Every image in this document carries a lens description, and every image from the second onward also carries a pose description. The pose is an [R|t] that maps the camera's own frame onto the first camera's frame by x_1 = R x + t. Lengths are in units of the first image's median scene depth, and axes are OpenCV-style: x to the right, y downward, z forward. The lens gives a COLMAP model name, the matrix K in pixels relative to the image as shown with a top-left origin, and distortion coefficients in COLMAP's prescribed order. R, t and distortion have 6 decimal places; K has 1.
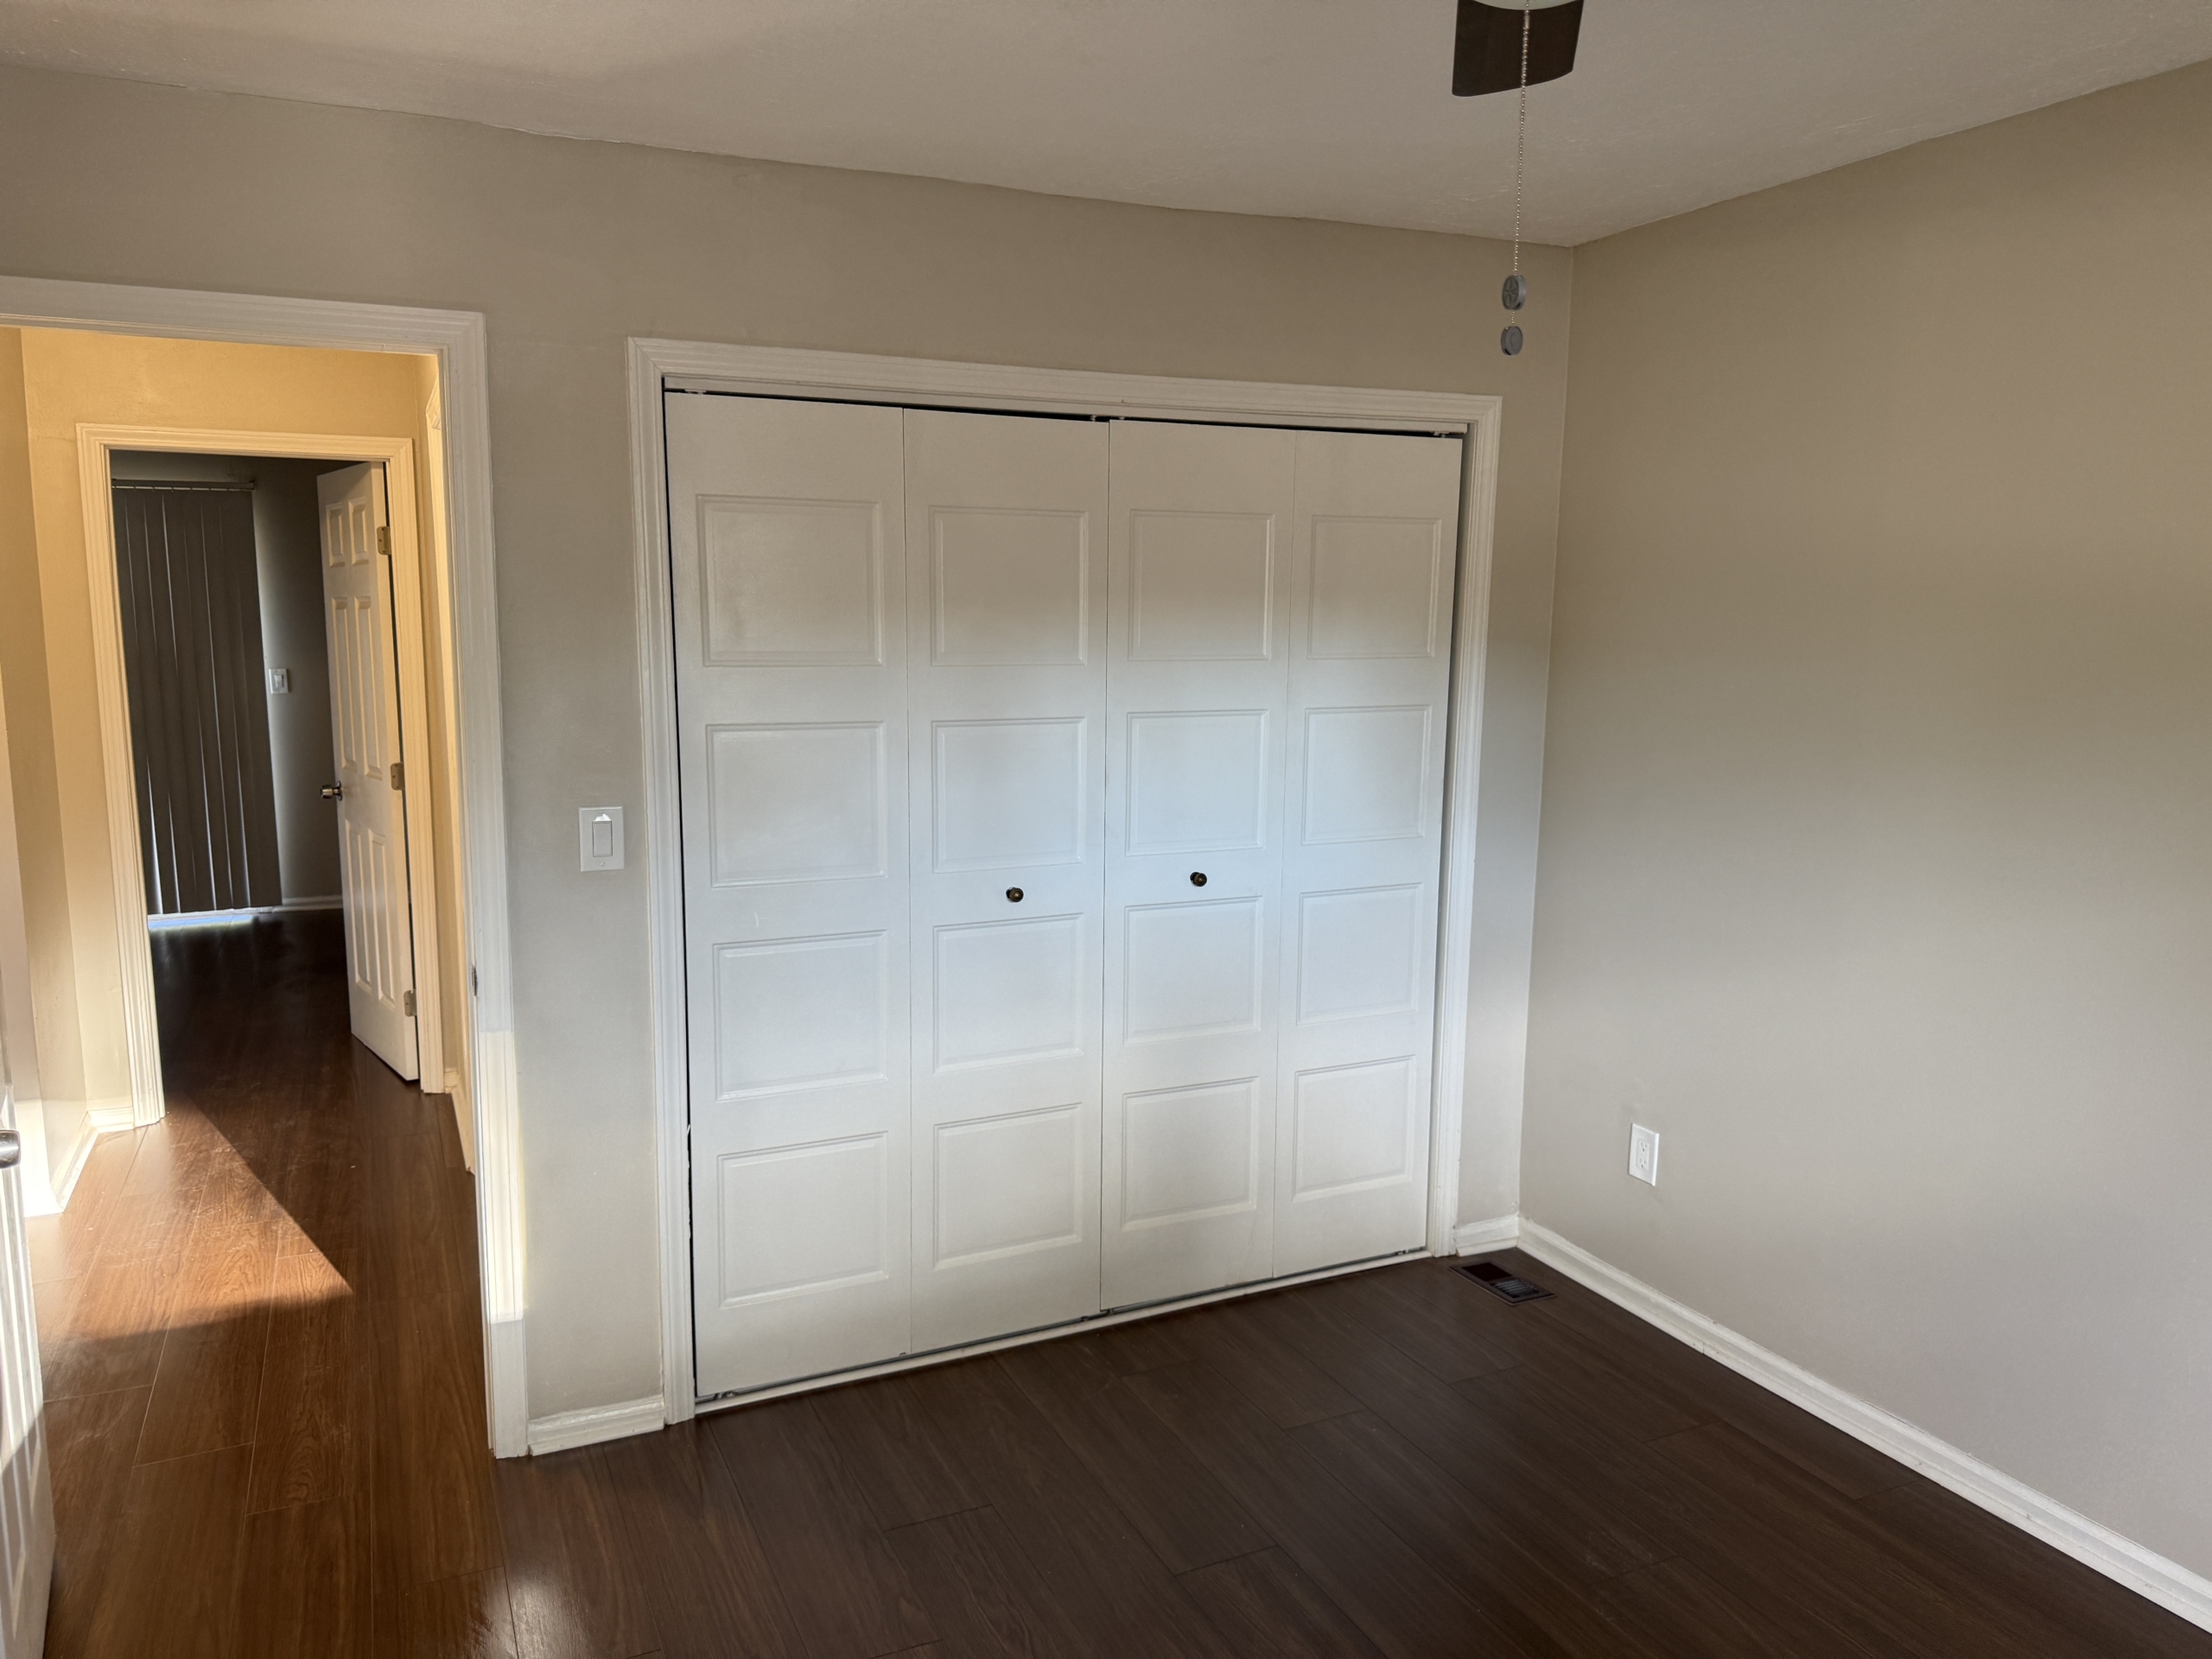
lens RADIAL K [[1572.3, 0, 1095.1], [0, 1572.3, 836.7], [0, 0, 1]] dist [0.022381, -0.027659]
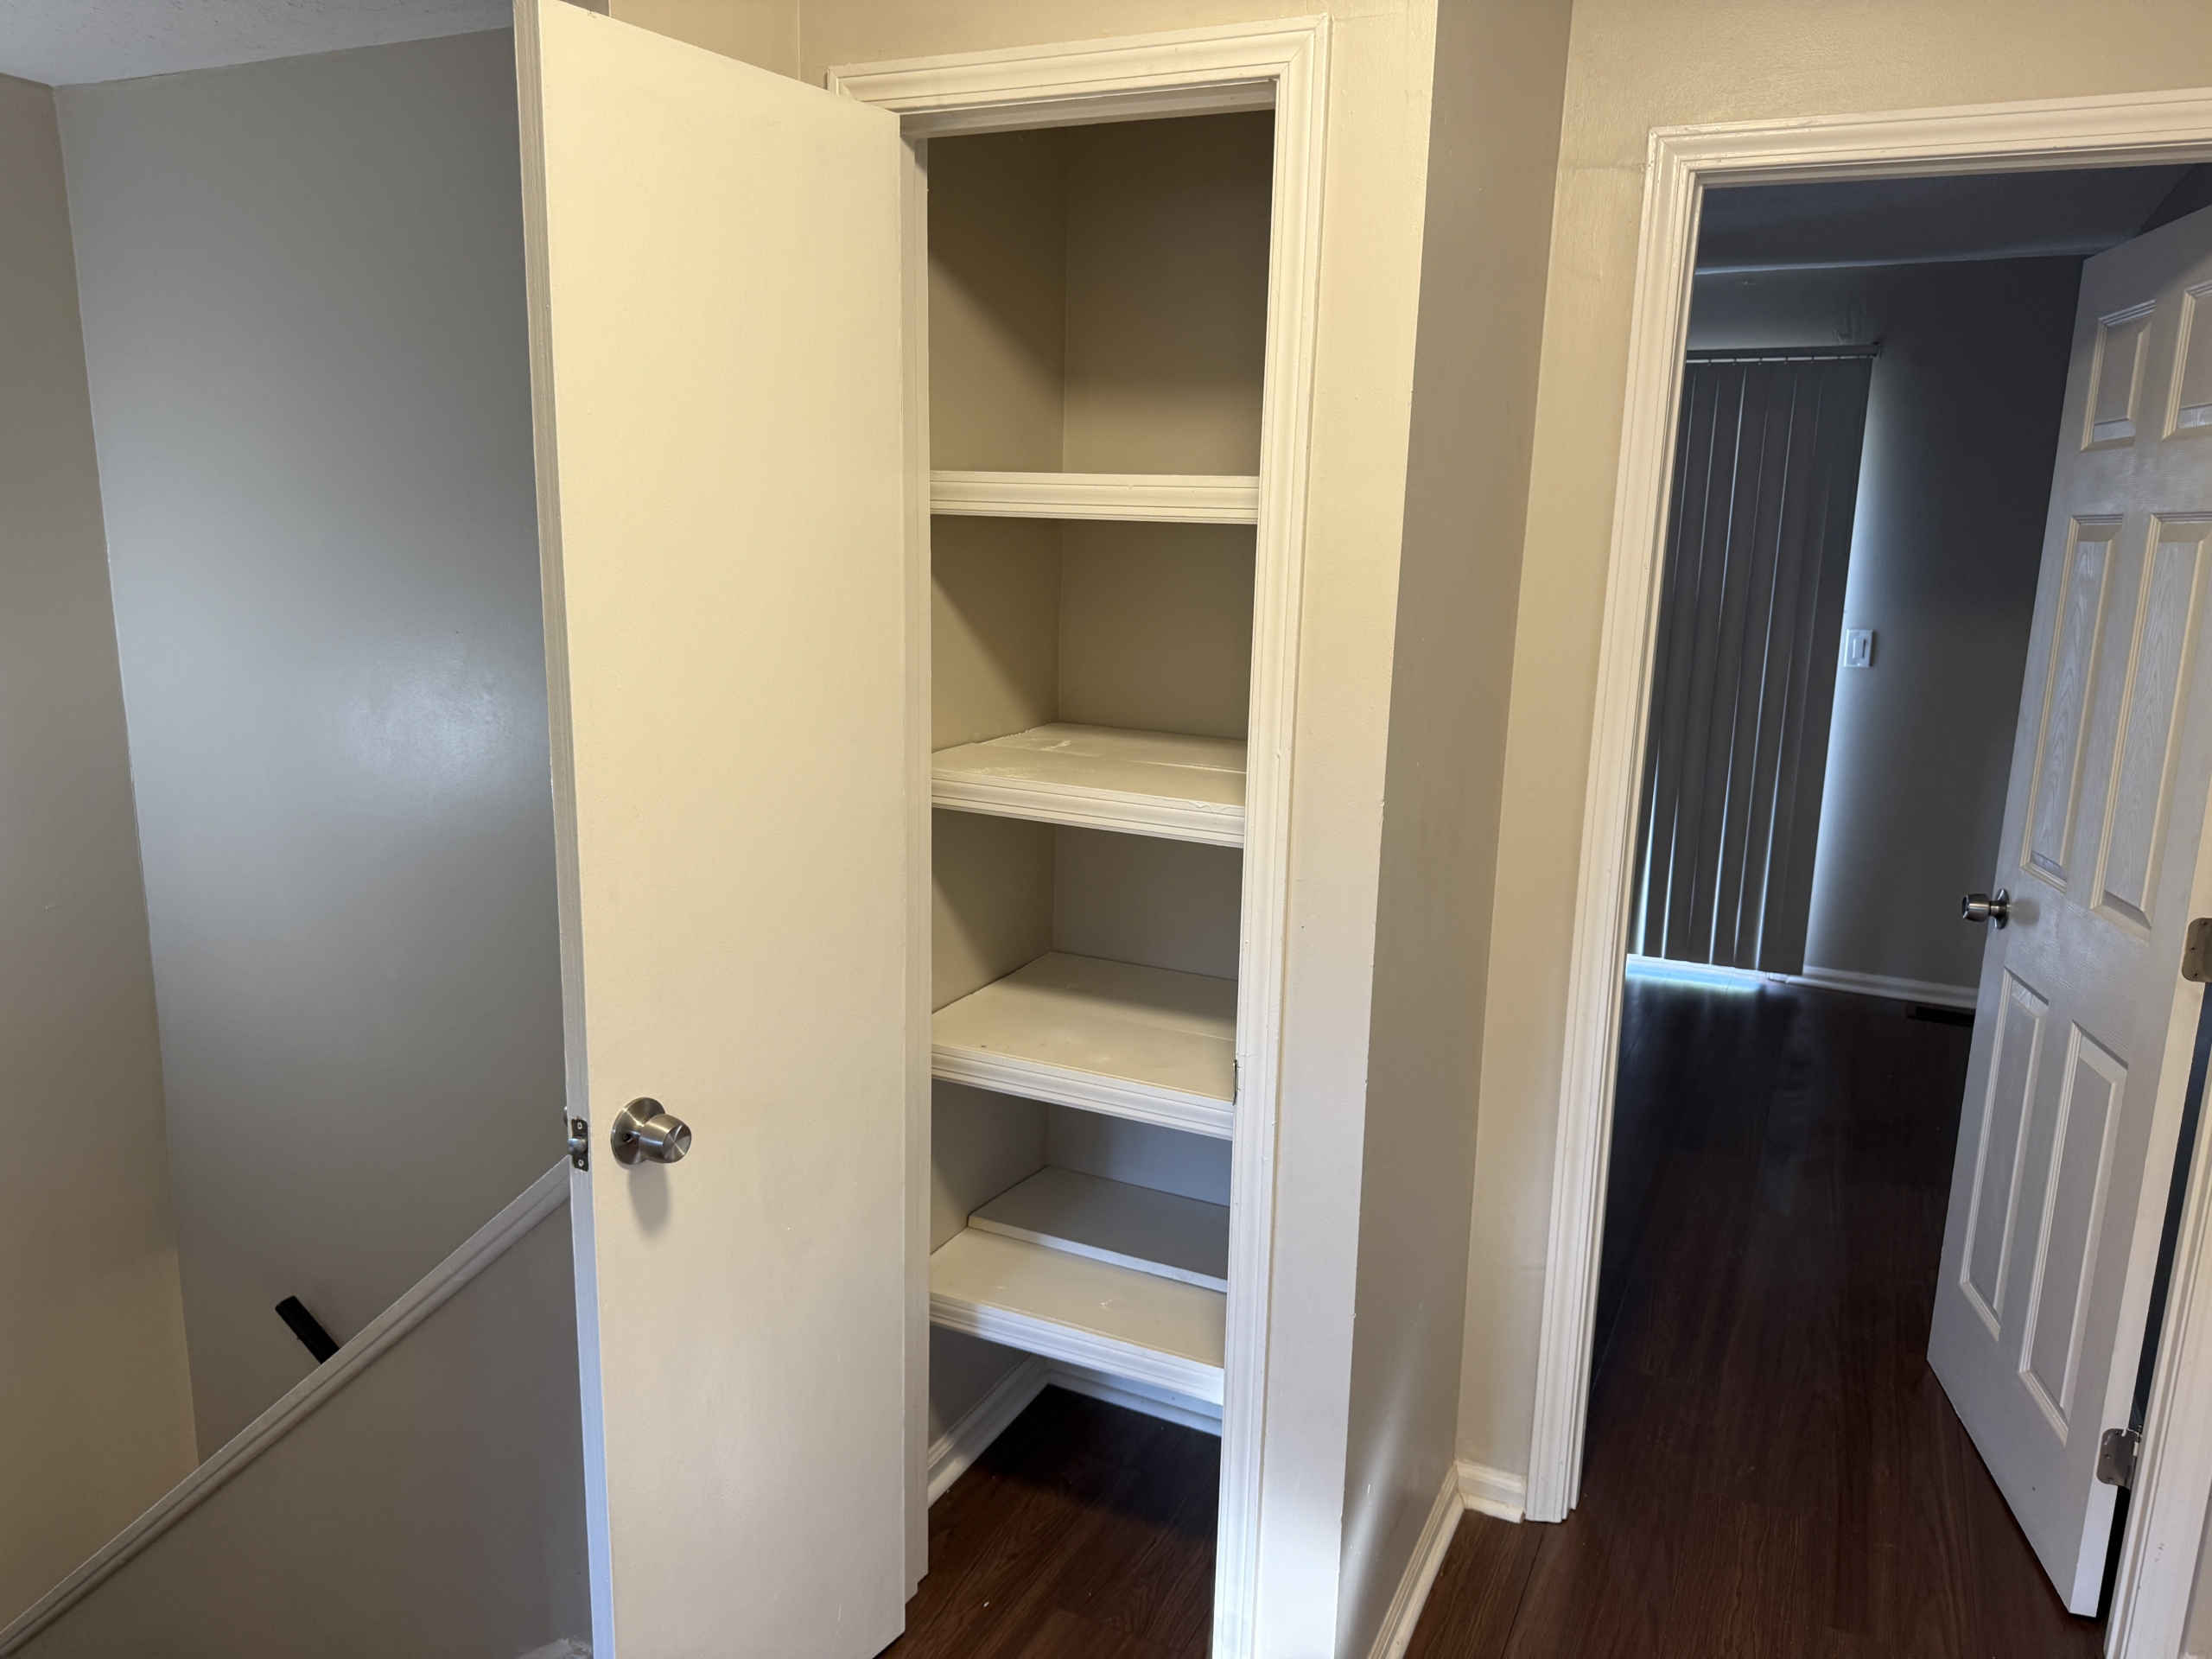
lens RADIAL K [[1572.3, 0, 1073.4], [0, 1572.3, 823.1], [0, 0, 1]] dist [0.022381, -0.027659]
pose [[0.623342, 0.160005, -0.765404, -0.325673], [-0.135356, 0.986143, 0.095917, -0.072777], [0.770145, 0.043813, 0.636362, 0.523803]]
